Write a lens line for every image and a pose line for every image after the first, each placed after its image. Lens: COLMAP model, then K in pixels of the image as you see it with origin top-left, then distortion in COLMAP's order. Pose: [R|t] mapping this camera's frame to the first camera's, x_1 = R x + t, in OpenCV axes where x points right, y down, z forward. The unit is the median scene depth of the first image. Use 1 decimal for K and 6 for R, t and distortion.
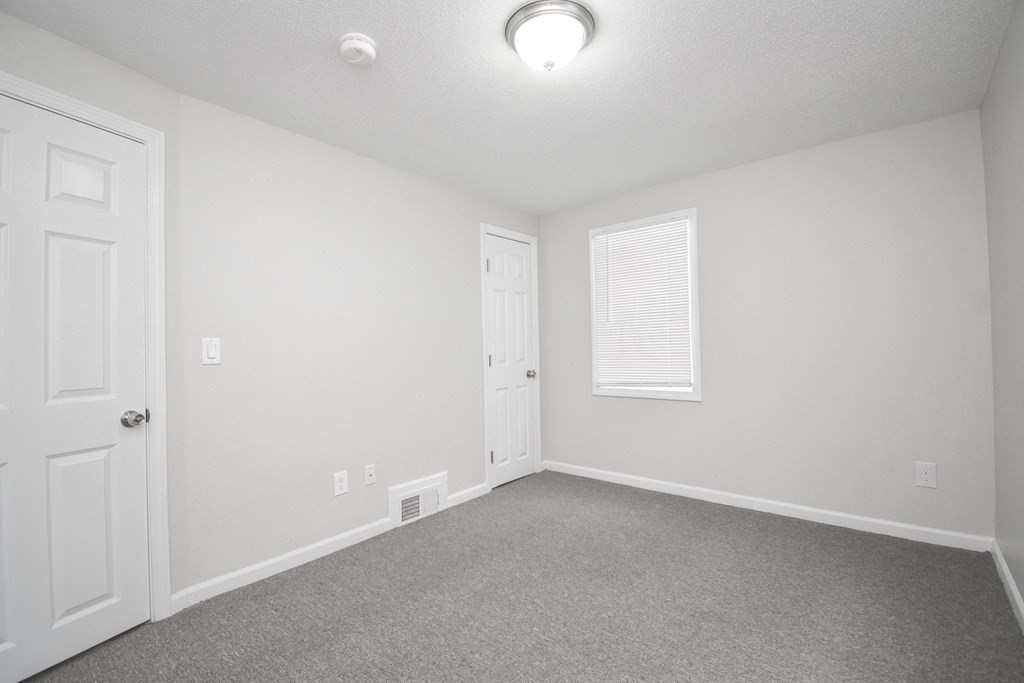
lens RADIAL K [[473.1, 0, 512.0], [0, 473.1, 341.5], [0, 0, 1]] dist [0.032705, -0.035202]
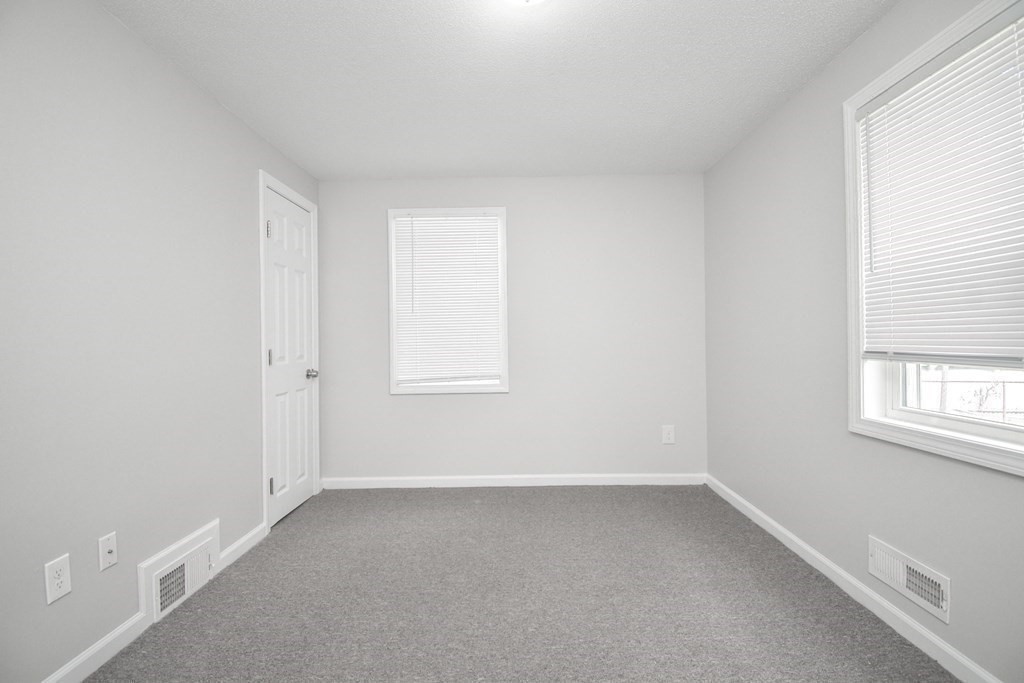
lens RADIAL K [[462.0, 0, 512.0], [0, 462.0, 341.5], [0, 0, 1]] dist [0.026498, -0.032209]
pose [[0.760330, 0.008263, 0.649485, -0.254476], [-0.007930, 0.999963, -0.003438, 0.016186], [-0.649489, -0.002536, 0.760367, 0.213098]]
